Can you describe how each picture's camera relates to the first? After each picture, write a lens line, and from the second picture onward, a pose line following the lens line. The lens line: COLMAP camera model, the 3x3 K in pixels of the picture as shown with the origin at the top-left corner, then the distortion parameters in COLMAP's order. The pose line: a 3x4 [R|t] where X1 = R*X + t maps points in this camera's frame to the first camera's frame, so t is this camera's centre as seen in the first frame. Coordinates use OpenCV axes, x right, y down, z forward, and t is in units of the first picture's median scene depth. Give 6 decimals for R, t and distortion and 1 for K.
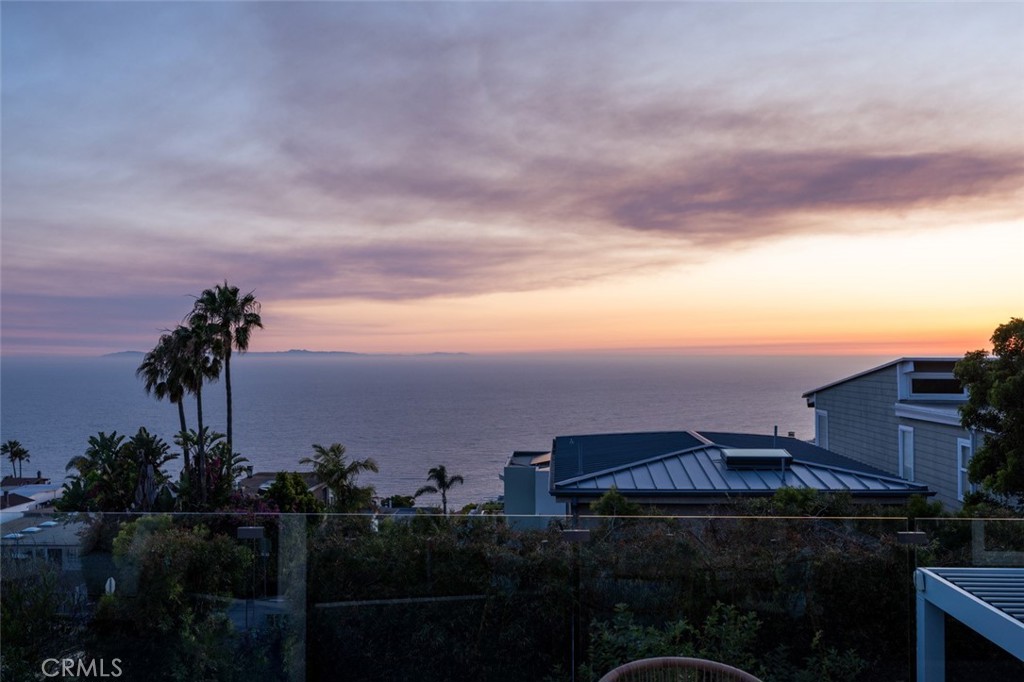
lens RADIAL K [[922.6, 0, 513.6], [0, 922.6, 329.7], [0, 0, 1]] dist [-0.020287, -0.001696]
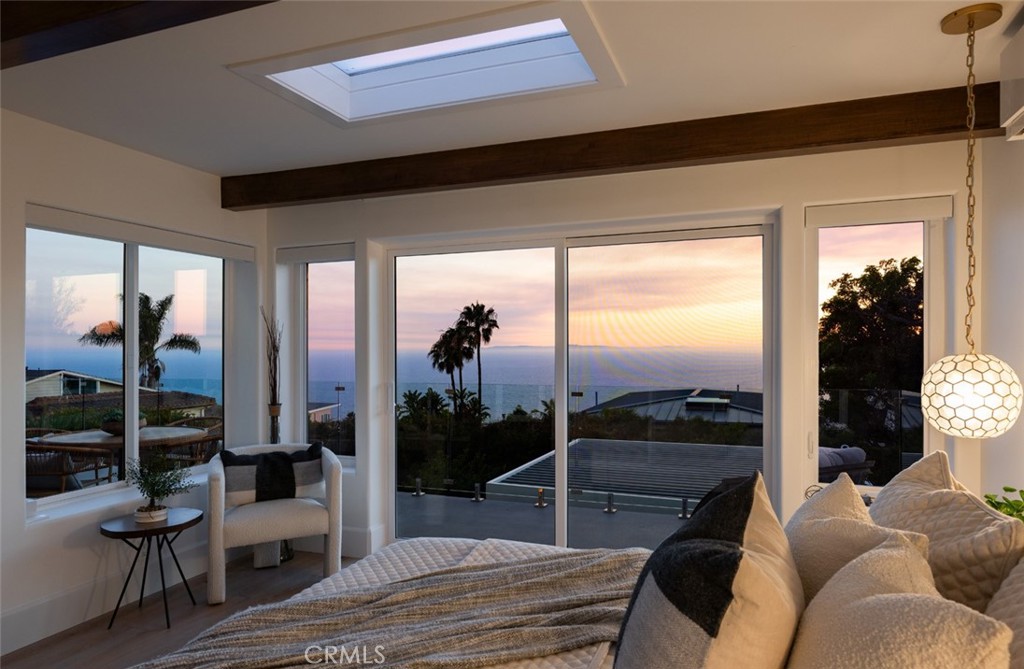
lens RADIAL K [[613.9, 0, 508.3], [0, 613.9, 334.0], [0, 0, 1]] dist [-0.005204, -0.000293]
pose [[0.945520, -0.013392, -0.325290, 0.102940], [0.014862, 0.999887, 0.002036, 0.005730], [0.325226, -0.006759, 0.945612, -0.030844]]
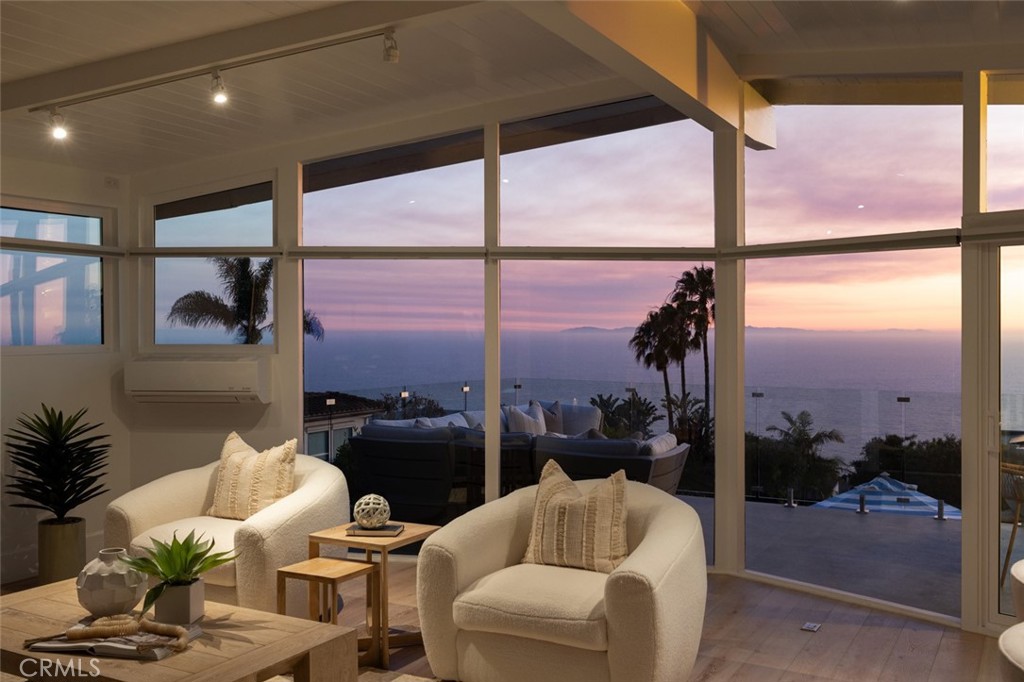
lens RADIAL K [[922.6, 0, 523.5], [0, 922.6, 310.0], [0, 0, 1]] dist [-0.020287, -0.001696]
pose [[0.894262, -0.006963, -0.447489, -0.007236], [0.009460, 0.999950, 0.003345, -0.001463], [0.447443, -0.007225, 0.894283, -0.099831]]
